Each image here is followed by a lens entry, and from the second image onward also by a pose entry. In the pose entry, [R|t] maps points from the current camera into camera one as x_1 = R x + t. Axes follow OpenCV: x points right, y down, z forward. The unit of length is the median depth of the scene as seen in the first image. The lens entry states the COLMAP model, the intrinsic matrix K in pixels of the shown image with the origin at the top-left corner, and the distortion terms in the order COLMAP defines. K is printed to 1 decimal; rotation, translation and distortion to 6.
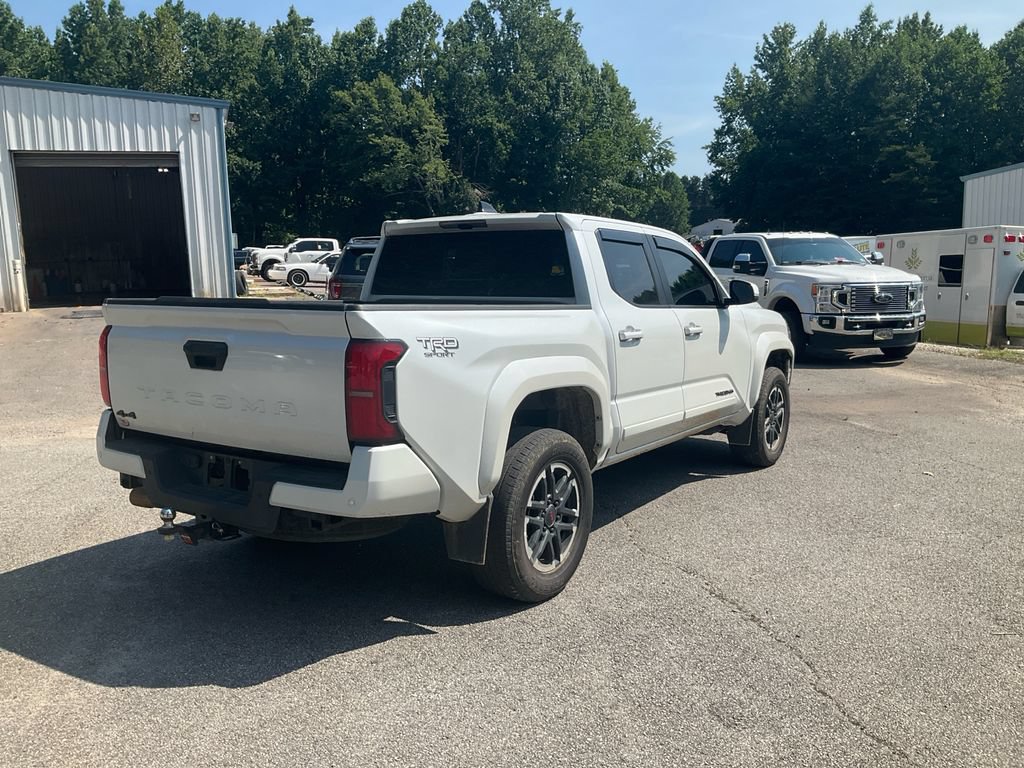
lens RADIAL K [[850.3, 0, 510.0], [0, 850.3, 382.9], [0, 0, 1]] dist [0.030202, -0.063635]
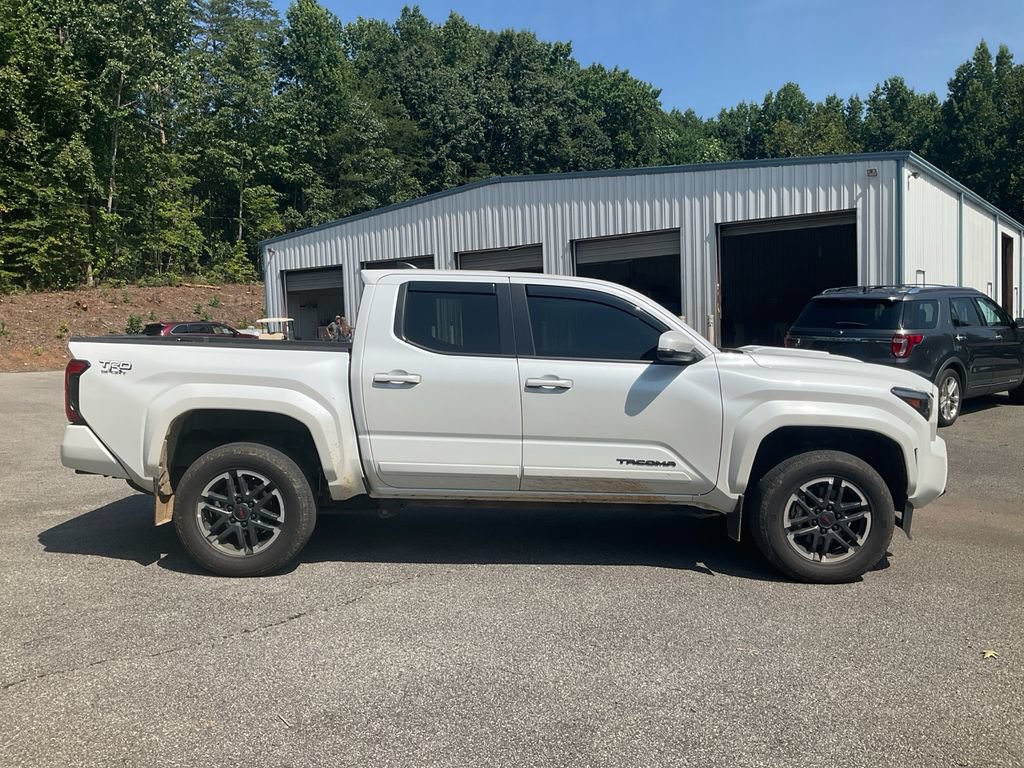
lens RADIAL K [[850.3, 0, 510.0], [0, 850.3, 382.9], [0, 0, 1]] dist [0.030202, -0.063635]
pose [[0.553492, 0.059498, -0.830726, 0.282029], [-0.112344, 0.993663, -0.003684, -0.015832], [0.825243, 0.095366, 0.556669, 0.130973]]
